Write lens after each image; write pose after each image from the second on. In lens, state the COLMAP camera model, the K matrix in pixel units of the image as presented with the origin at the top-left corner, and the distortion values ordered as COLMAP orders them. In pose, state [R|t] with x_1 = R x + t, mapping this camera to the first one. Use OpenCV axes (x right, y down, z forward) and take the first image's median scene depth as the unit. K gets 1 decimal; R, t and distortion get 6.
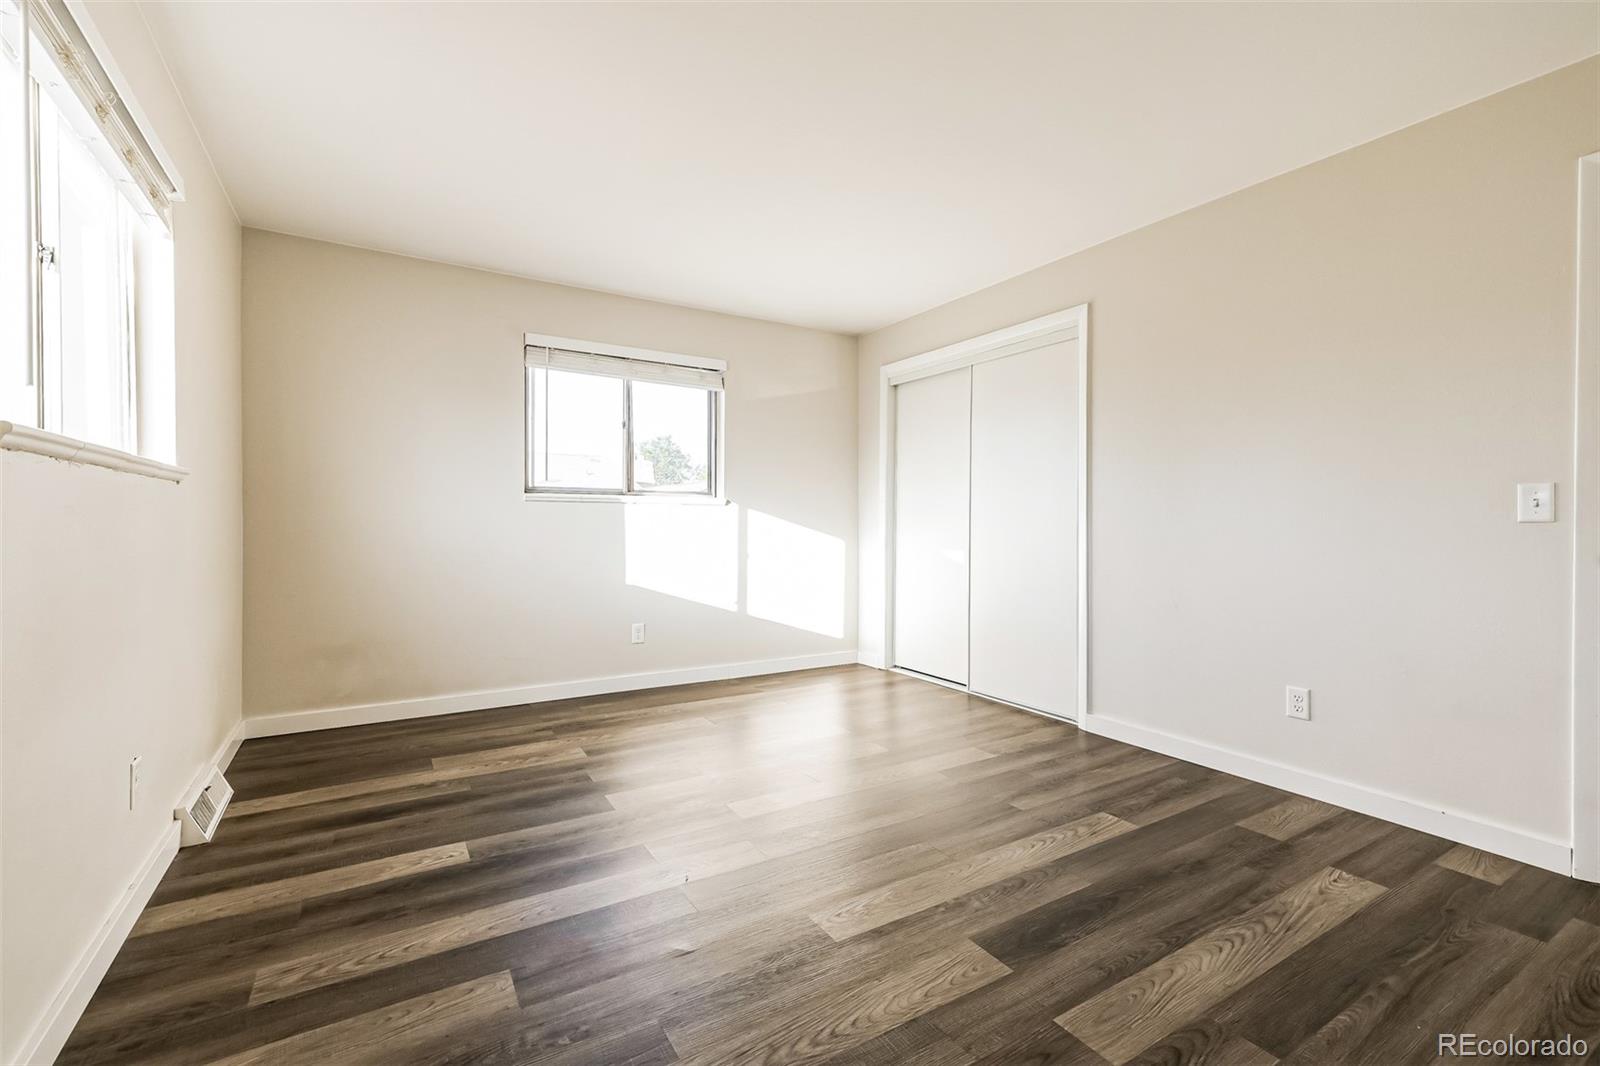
lens RADIAL K [[681.5, 0, 807.0], [0, 681.5, 530.5], [0, 0, 1]] dist [0.008221, 0.000823]
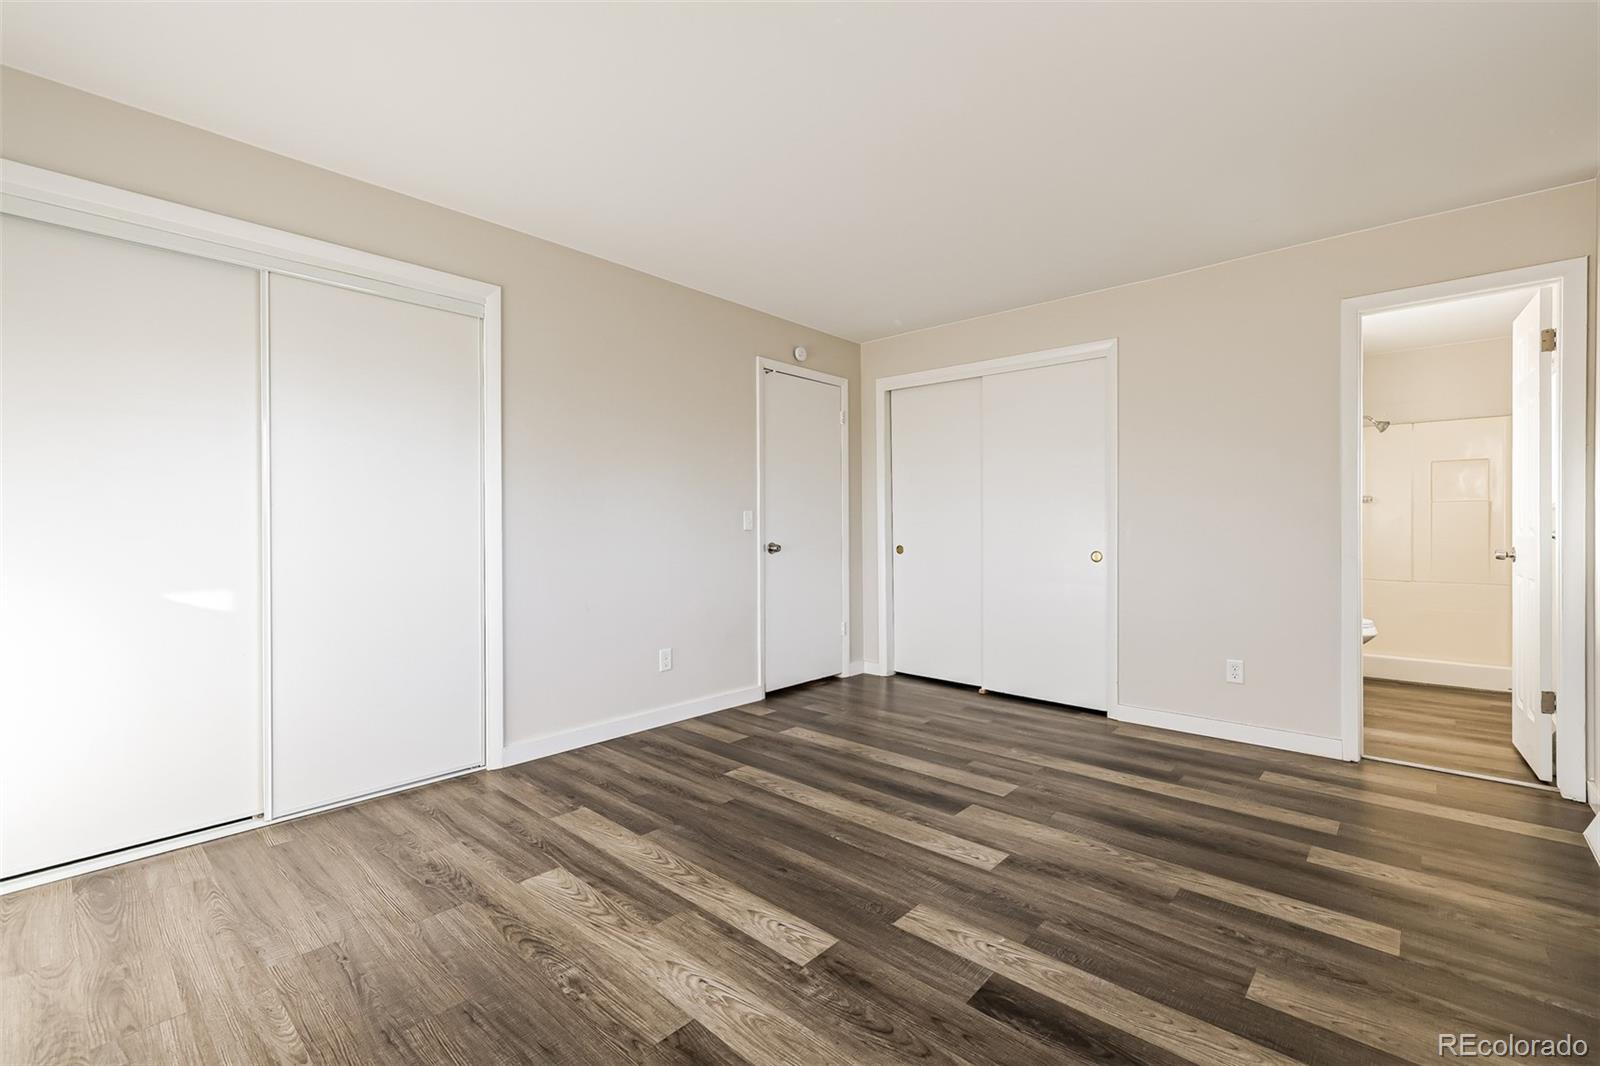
lens RADIAL K [[681.5, 0, 810.3], [0, 681.5, 527.6], [0, 0, 1]] dist [0.008221, 0.000823]
pose [[-0.270654, -0.006012, 0.962658, -0.794224], [0.011359, 0.999891, 0.009438, -0.033299], [-0.962610, 0.013489, -0.270556, 1.218748]]
